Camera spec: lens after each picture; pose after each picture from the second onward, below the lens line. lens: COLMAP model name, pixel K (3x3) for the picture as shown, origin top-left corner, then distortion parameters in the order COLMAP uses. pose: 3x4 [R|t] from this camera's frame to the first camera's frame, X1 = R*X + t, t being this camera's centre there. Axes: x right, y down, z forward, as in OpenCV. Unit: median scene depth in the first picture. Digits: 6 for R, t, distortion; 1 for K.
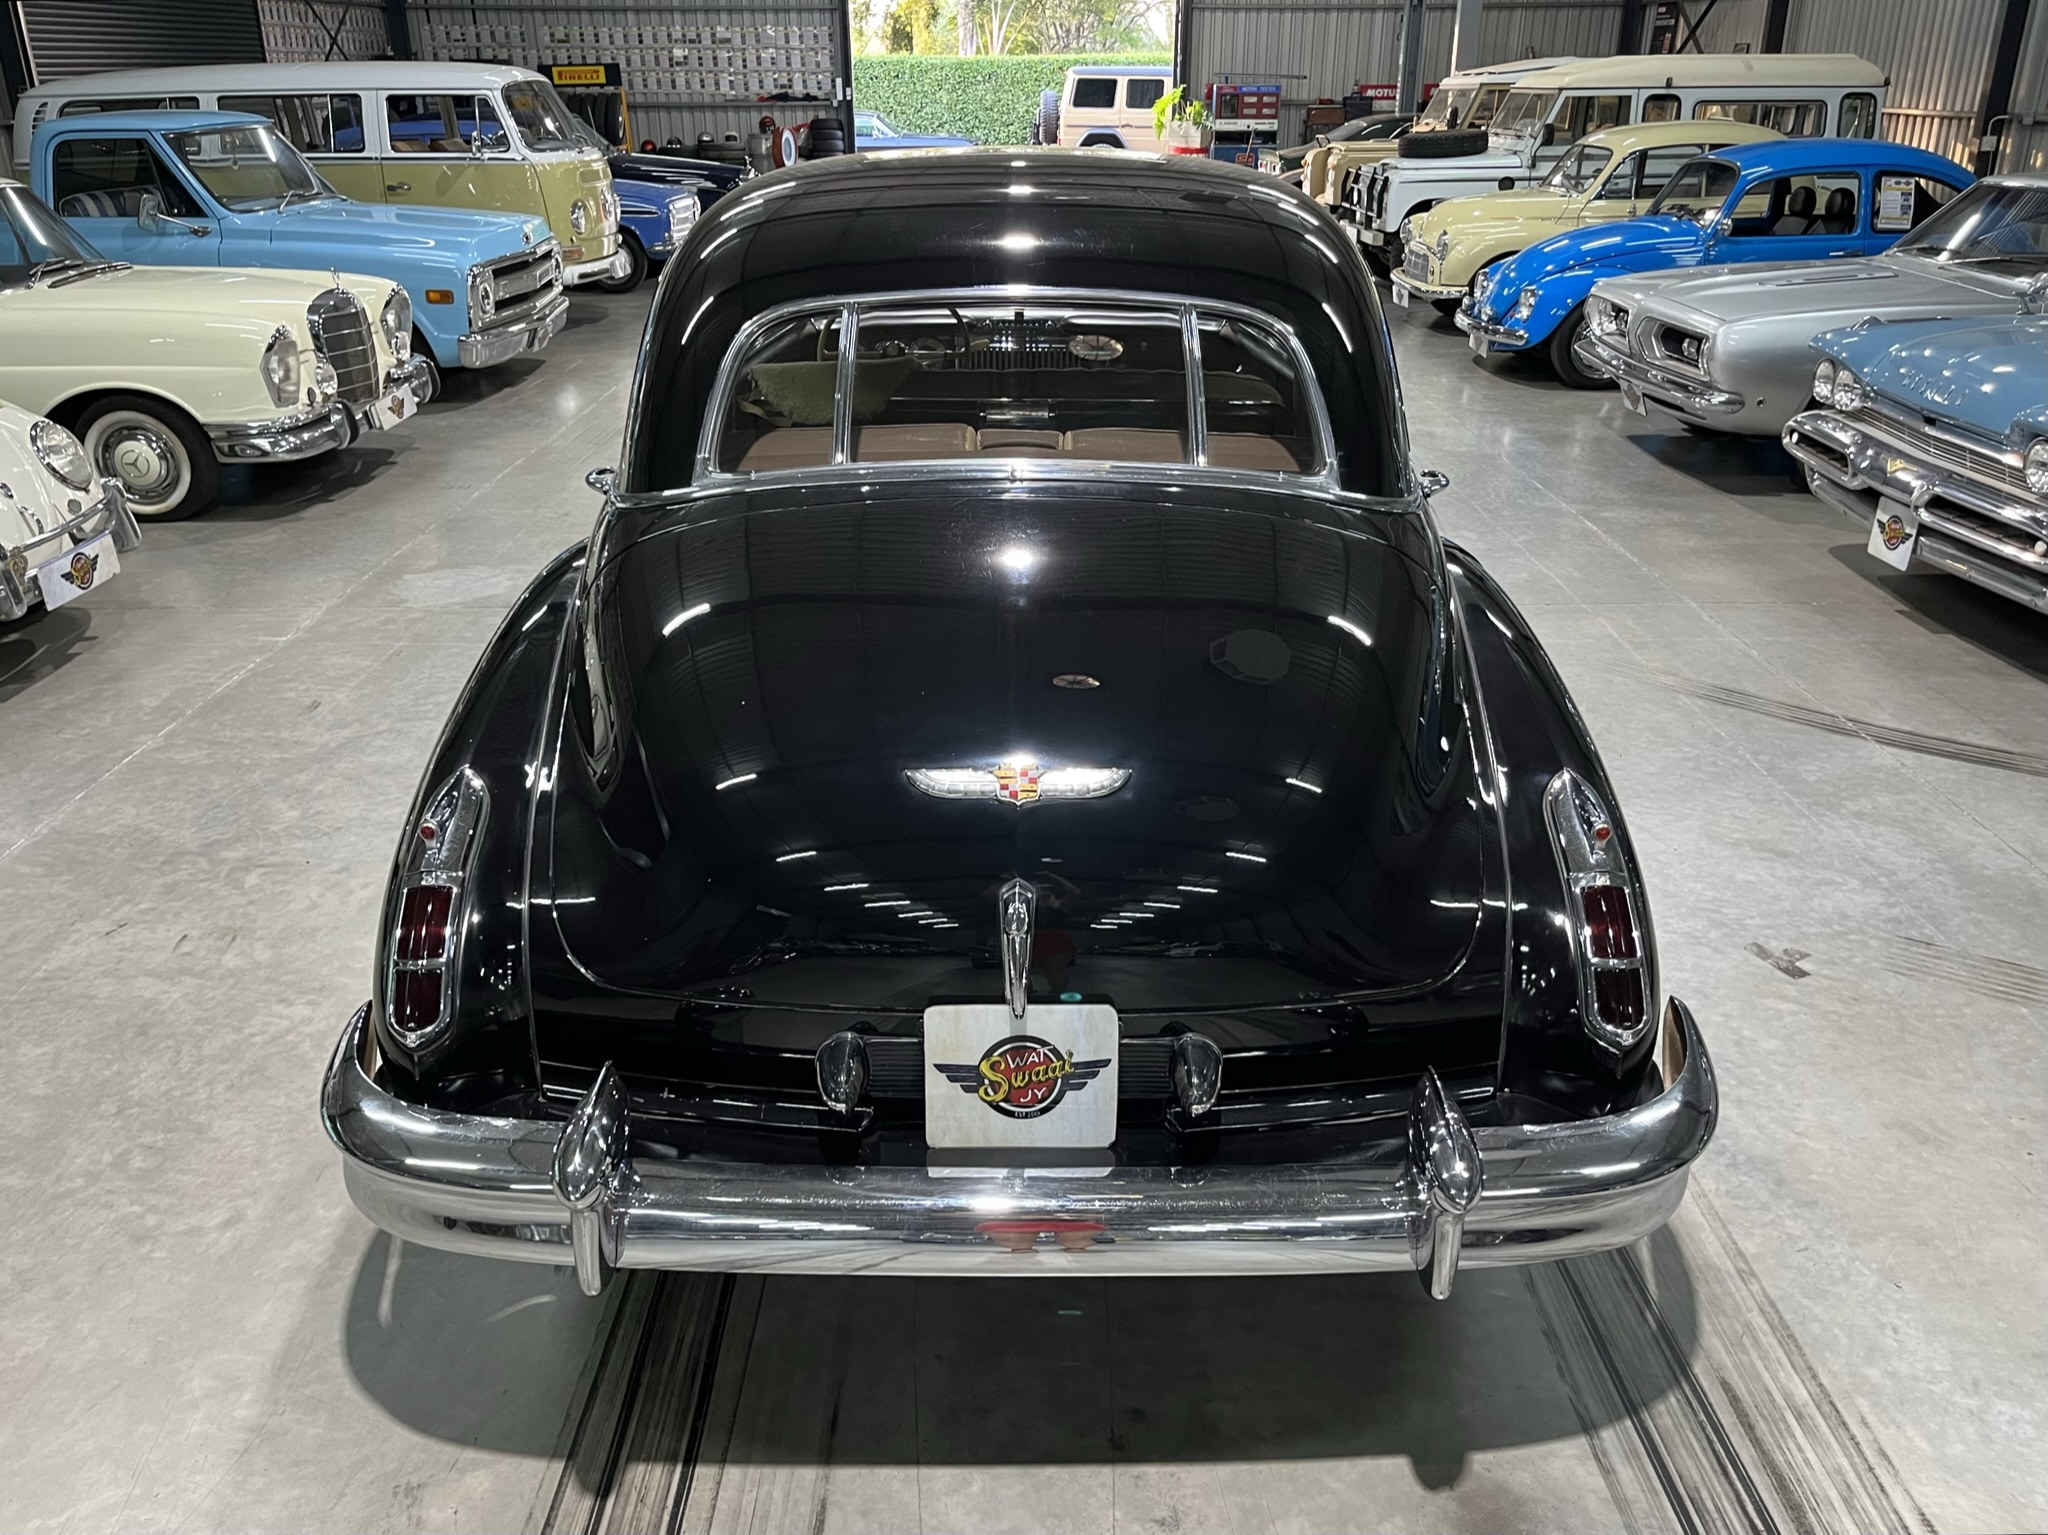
lens RADIAL K [[1553.3, 0, 1024.0], [0, 1553.3, 767.5], [0, 0, 1]] dist [0.047591, -0.068522]
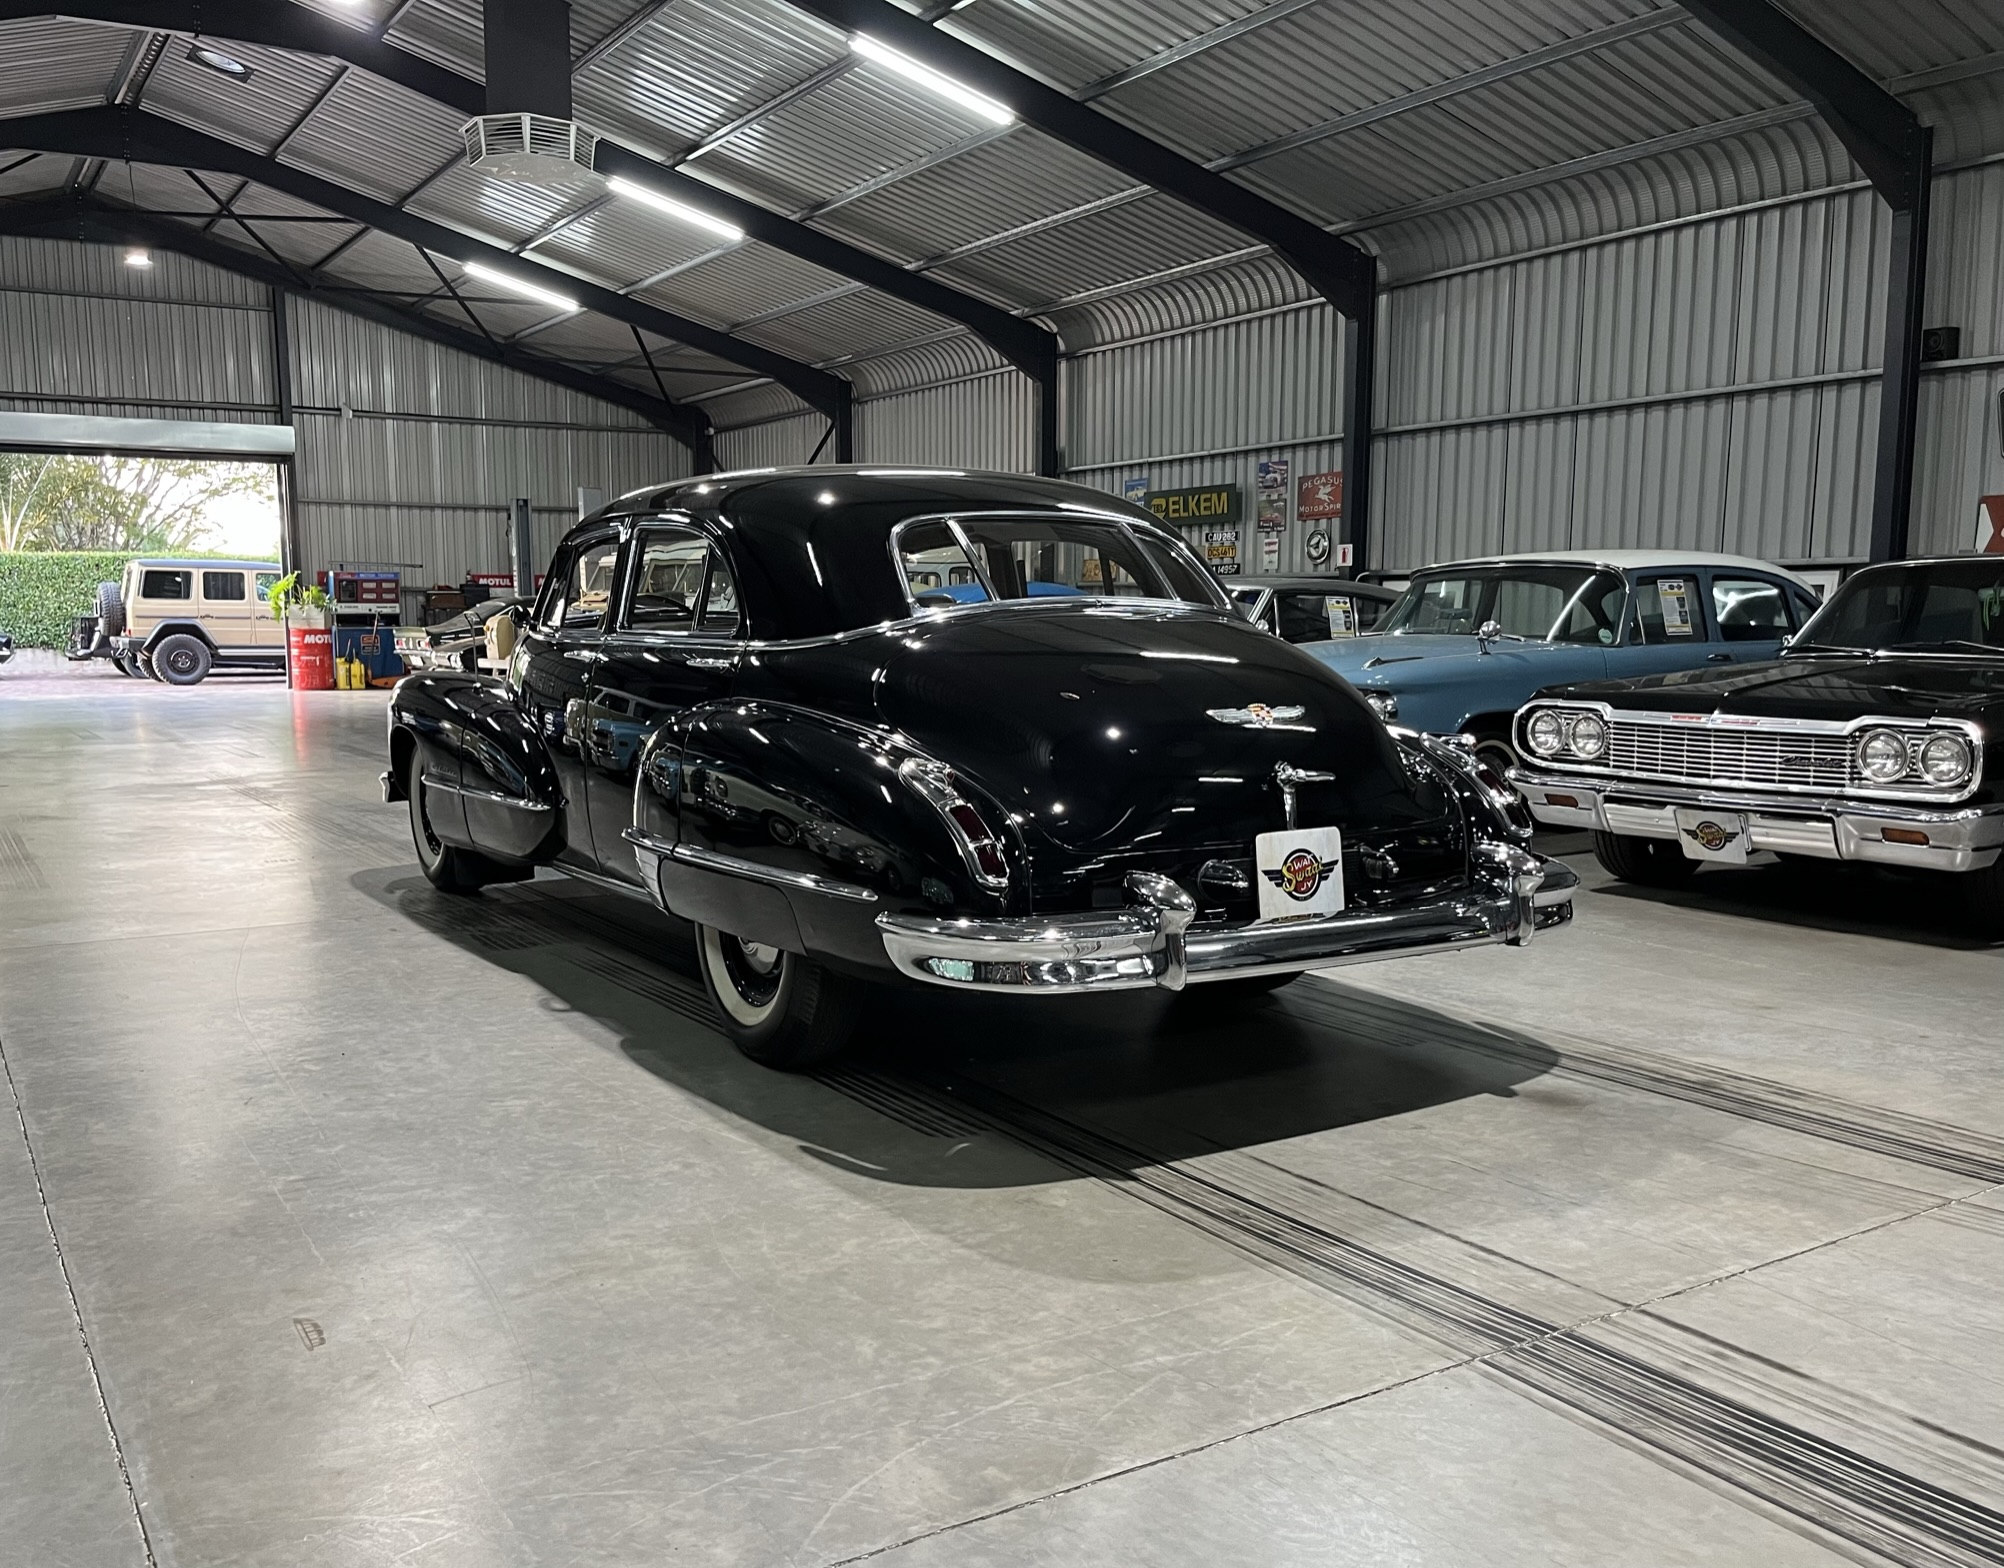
lens RADIAL K [[1694.5, 0, 911.2], [0, 1694.5, 841.8], [0, 0, 1]] dist [0.028532, -0.011328]
pose [[0.862132, -0.068647, 0.502012, -0.761443], [0.203379, 0.954346, -0.218773, 0.281373], [-0.464074, 0.290710, 0.836733, -0.226983]]
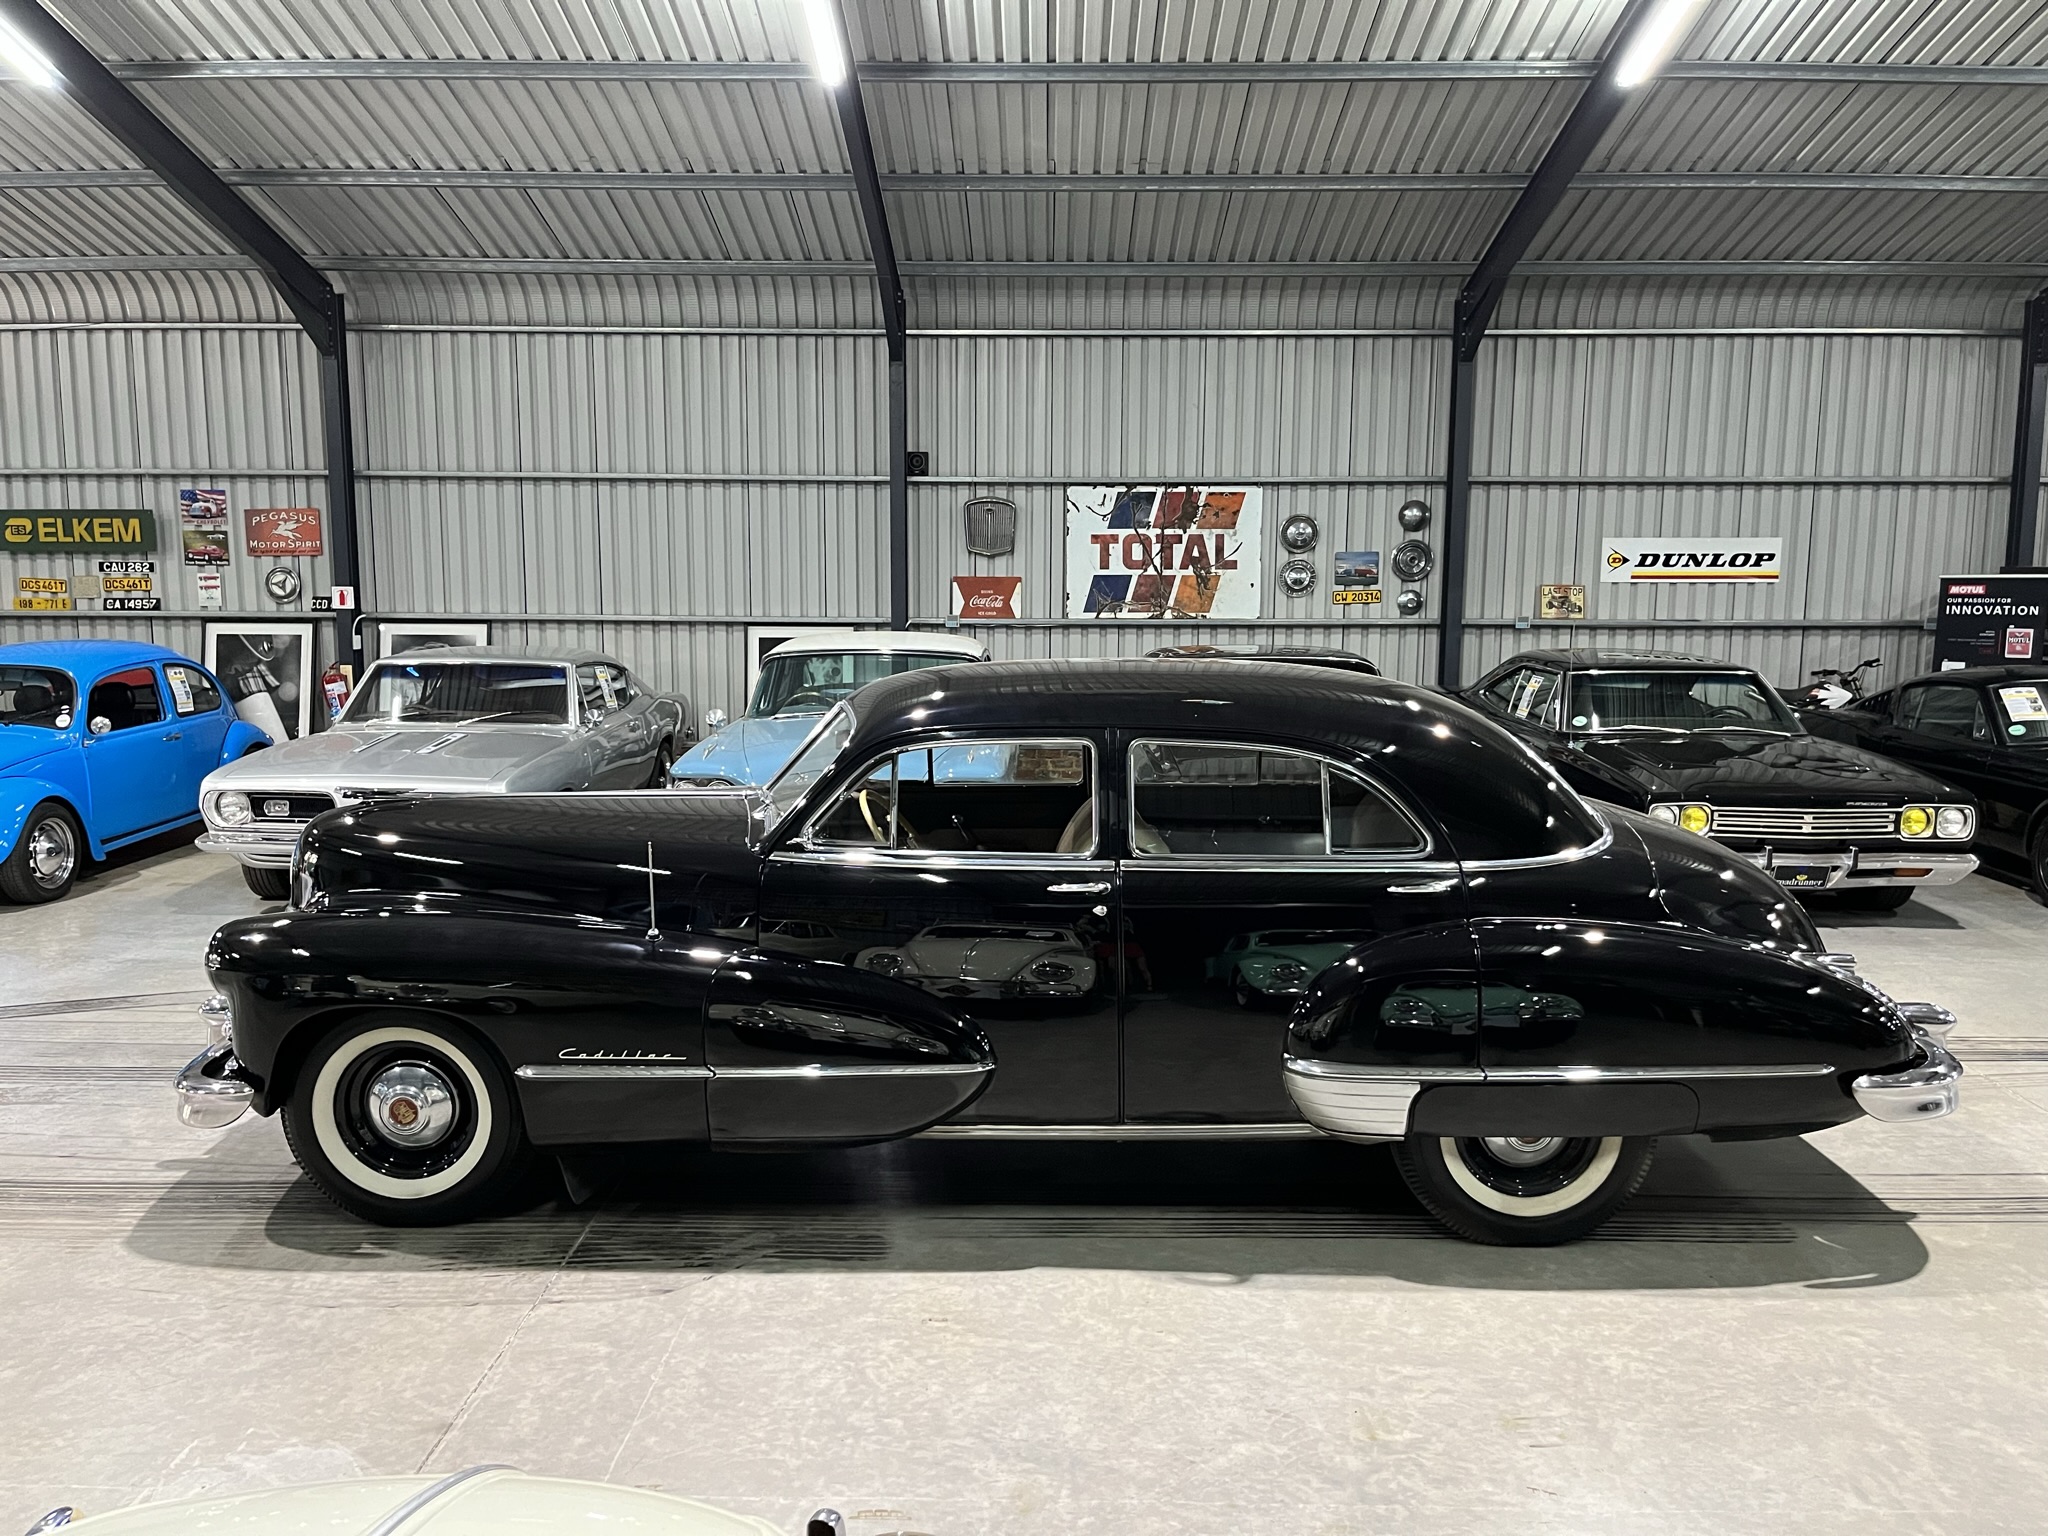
lens RADIAL K [[1553.3, 0, 1024.0], [0, 1553.3, 768.0], [0, 0, 1]] dist [0.047591, -0.068522]
pose [[0.023386, -0.121092, 0.992366, -1.448783], [0.396887, 0.912187, 0.101955, -0.497554], [-0.917570, 0.391473, 0.069392, 1.052415]]
